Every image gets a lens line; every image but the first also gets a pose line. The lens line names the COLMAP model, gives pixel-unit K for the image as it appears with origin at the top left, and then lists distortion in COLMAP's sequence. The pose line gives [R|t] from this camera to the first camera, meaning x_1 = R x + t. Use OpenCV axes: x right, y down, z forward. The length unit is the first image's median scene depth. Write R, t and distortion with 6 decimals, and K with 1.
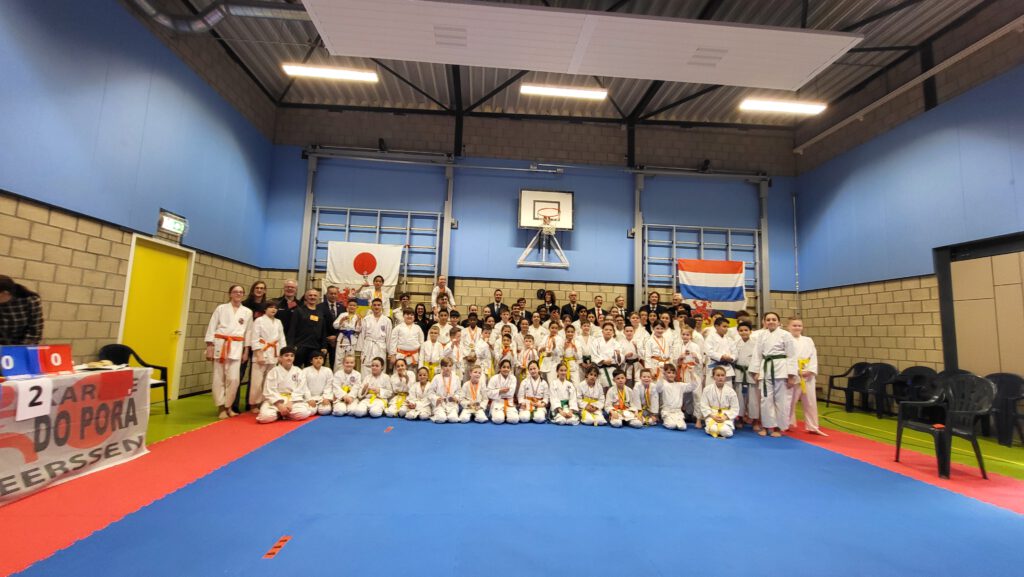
lens RADIAL K [[410.6, 0, 513.7], [0, 410.6, 289.0], [0, 0, 1]] dist [0.002368, 0.000334]
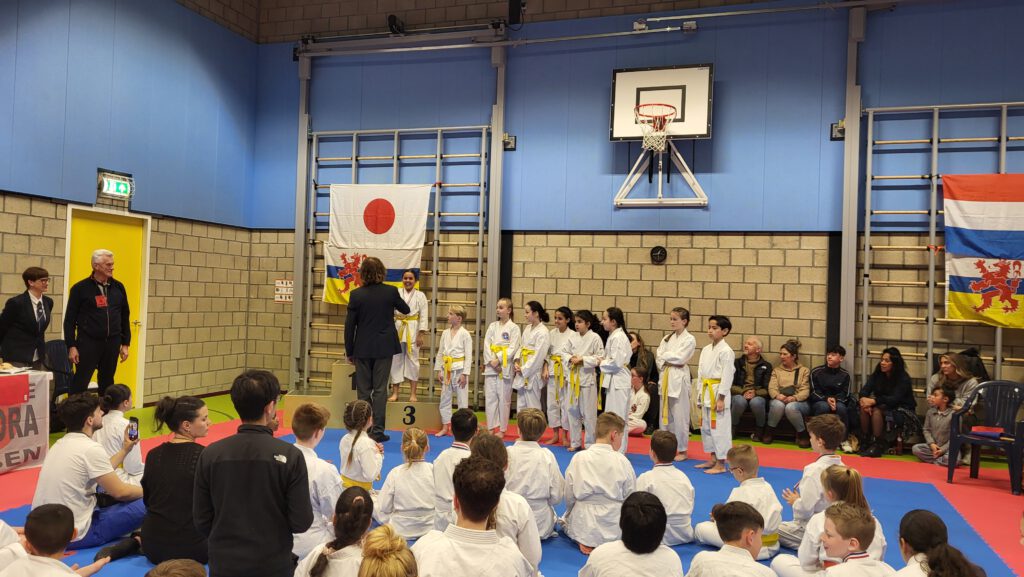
lens RADIAL K [[789.7, 0, 504.9], [0, 789.7, 282.1], [0, 0, 1]] dist [0.055819, -0.042493]
pose [[0.921237, -0.010334, -0.388864, 0.307669], [0.040535, 0.996755, 0.069541, -0.036293], [0.386883, -0.079826, 0.918667, -0.084752]]
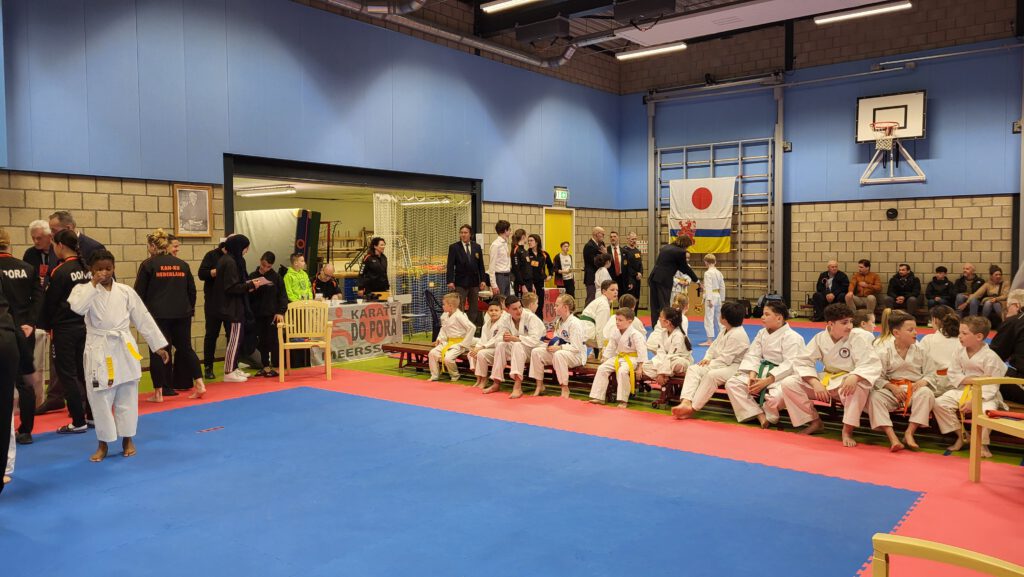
lens RADIAL K [[790.5, 0, 502.4], [0, 790.5, 278.0], [0, 0, 1]] dist [0.053498, -0.046425]
pose [[0.733710, -0.012183, -0.679354, 0.638595], [0.107361, 0.989358, 0.098209, -0.113606], [0.670927, -0.144993, 0.727210, -0.848003]]
